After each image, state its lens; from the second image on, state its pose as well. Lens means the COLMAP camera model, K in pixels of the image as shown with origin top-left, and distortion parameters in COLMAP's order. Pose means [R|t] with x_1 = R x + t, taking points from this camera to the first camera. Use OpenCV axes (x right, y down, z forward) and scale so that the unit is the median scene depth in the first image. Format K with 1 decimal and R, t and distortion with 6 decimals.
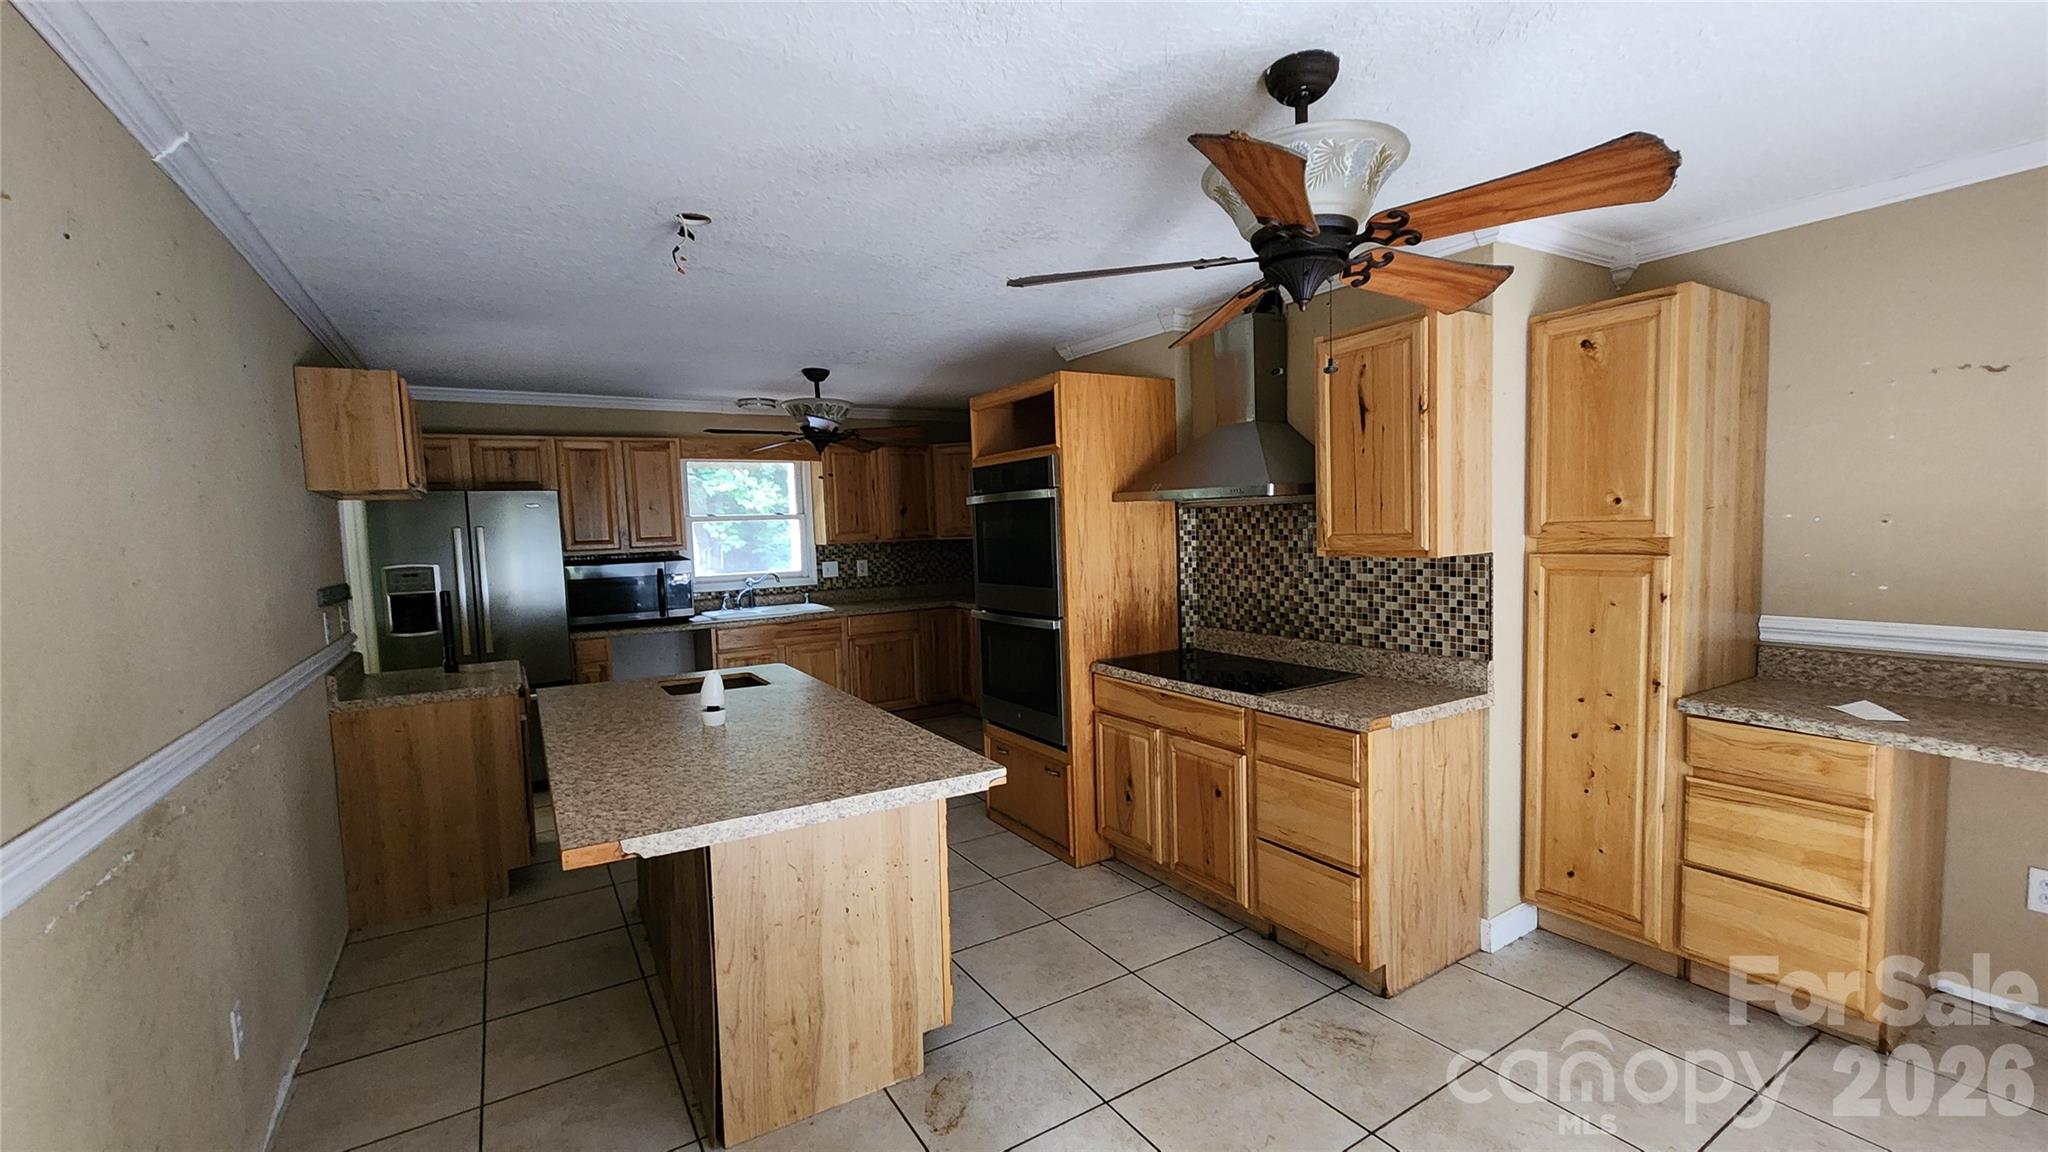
lens RADIAL K [[848.6, 0, 1029.1], [0, 848.6, 587.0], [0, 0, 1]] dist [0.000922, 0.000026]
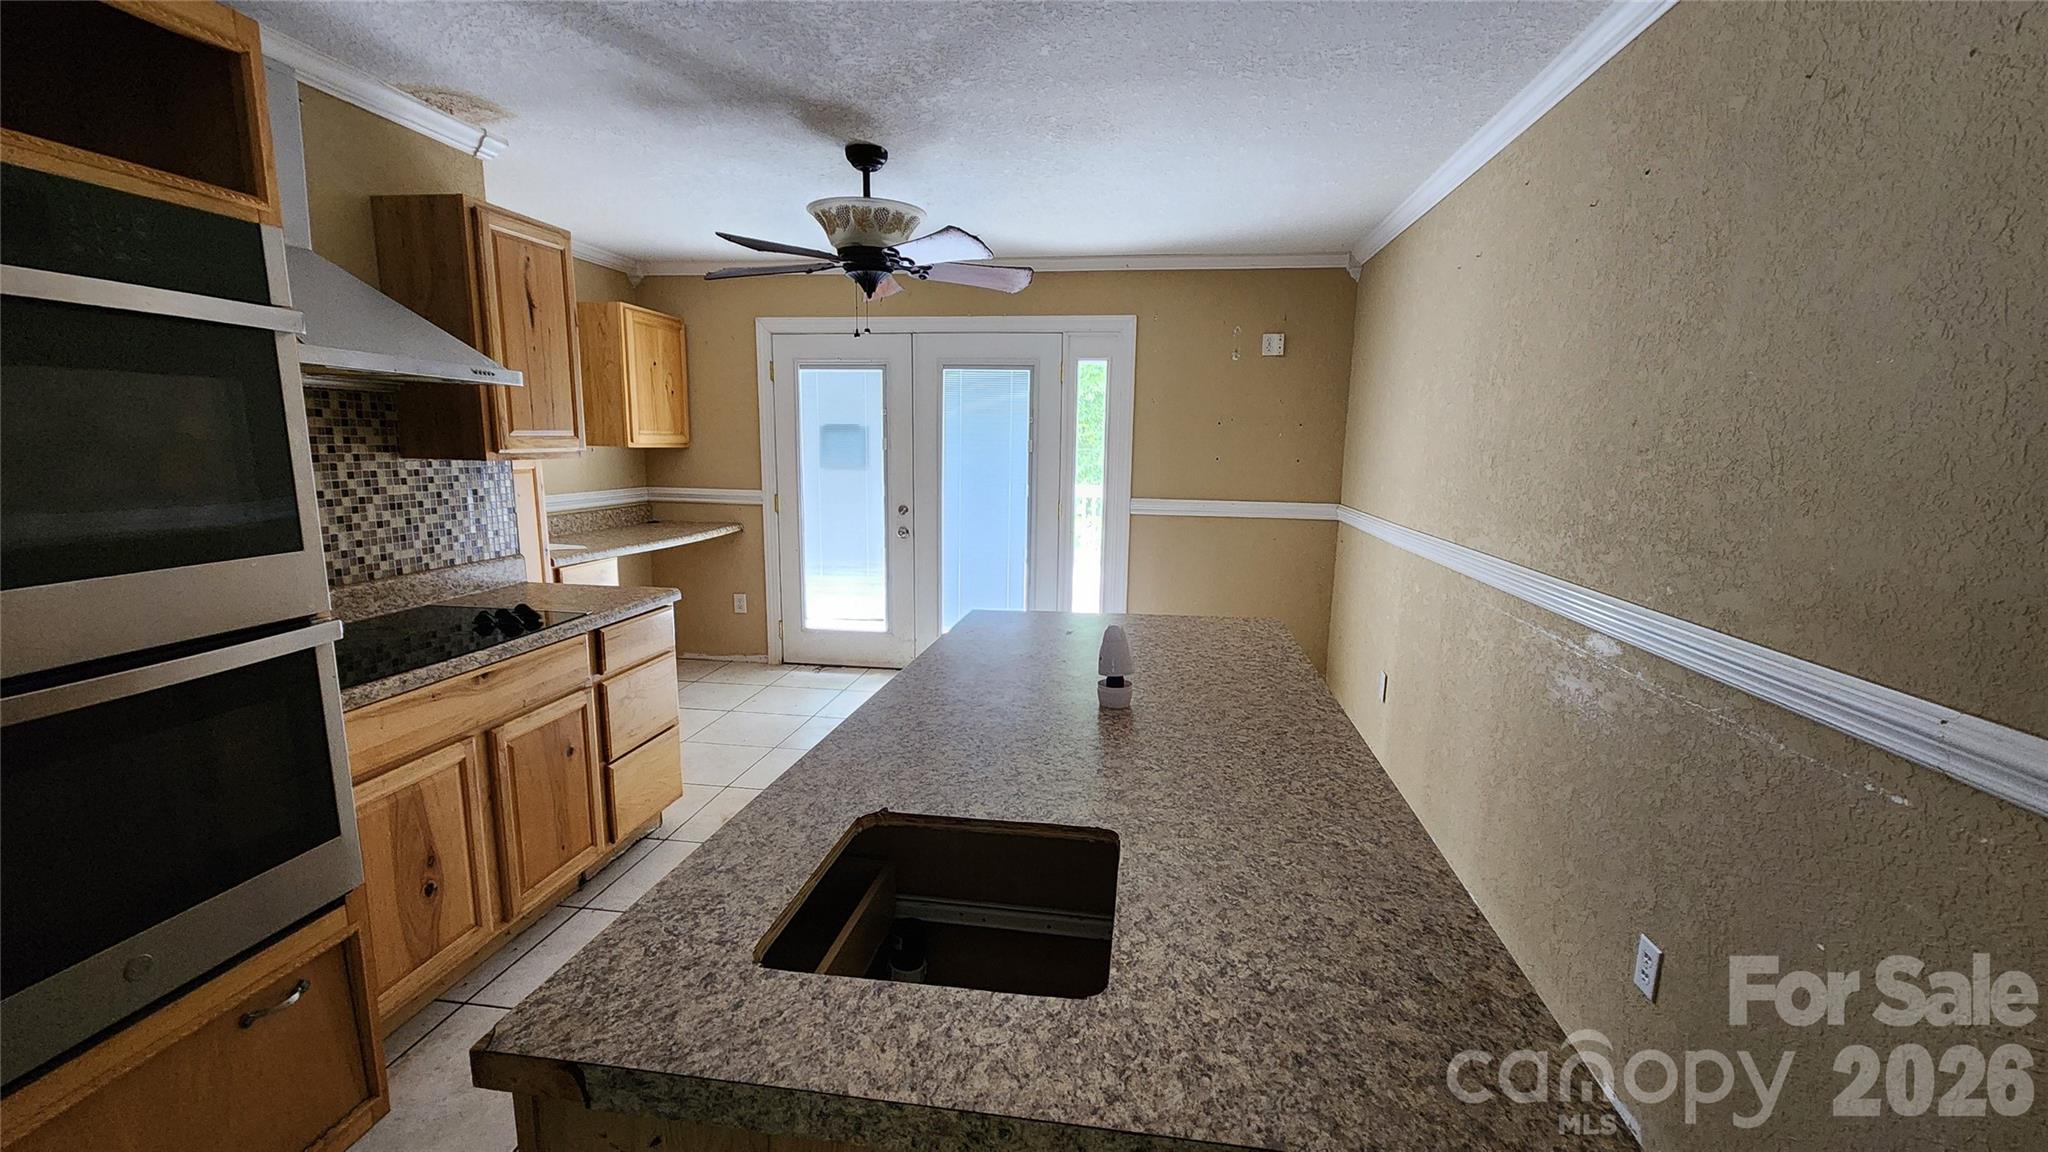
lens RADIAL K [[848.6, 0, 1029.1], [0, 848.6, 587.0], [0, 0, 1]] dist [0.000922, 0.000026]
pose [[-0.766116, -0.090892, 0.636243, -0.600549], [0.054724, 0.977129, 0.205485, -0.054967], [-0.640368, 0.192243, -0.743620, 1.243644]]
